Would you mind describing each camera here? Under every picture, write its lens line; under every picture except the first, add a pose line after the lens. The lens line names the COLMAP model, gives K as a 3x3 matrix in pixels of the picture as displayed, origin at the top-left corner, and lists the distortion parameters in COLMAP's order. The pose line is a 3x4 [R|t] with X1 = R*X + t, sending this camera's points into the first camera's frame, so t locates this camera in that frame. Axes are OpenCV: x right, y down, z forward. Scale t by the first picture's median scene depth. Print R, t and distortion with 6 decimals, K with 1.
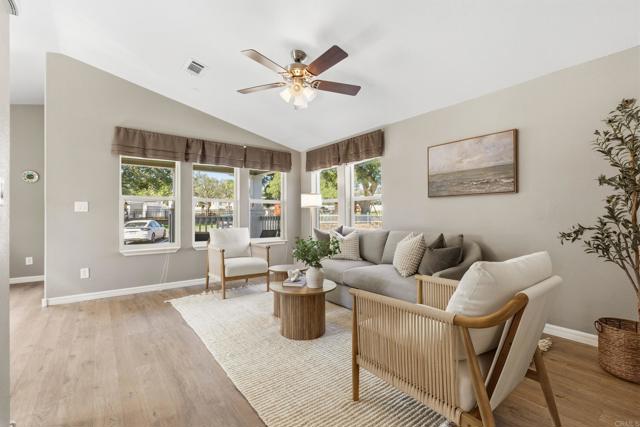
lens RADIAL K [[289.2, 0, 319.6], [0, 289.2, 216.3], [0, 0, 1]] dist [0.001790, 0.000389]
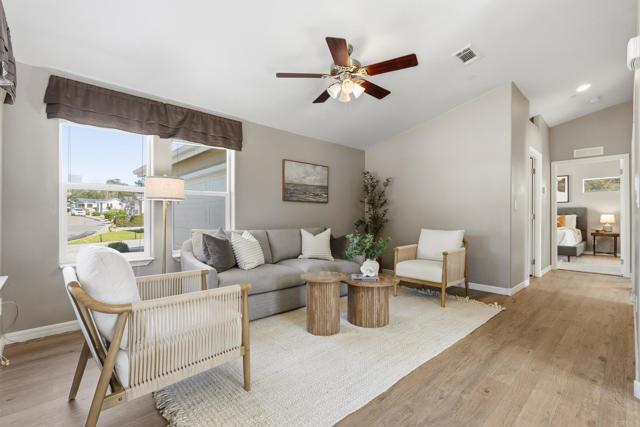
lens RADIAL K [[289.2, 0, 319.6], [0, 289.2, 216.3], [0, 0, 1]] dist [0.001790, 0.000389]
pose [[-0.093825, 0.001867, 0.995587, -0.995002], [0.001494, 0.999997, -0.001735, 0.002600], [-0.995588, 0.001324, -0.093827, 1.130867]]
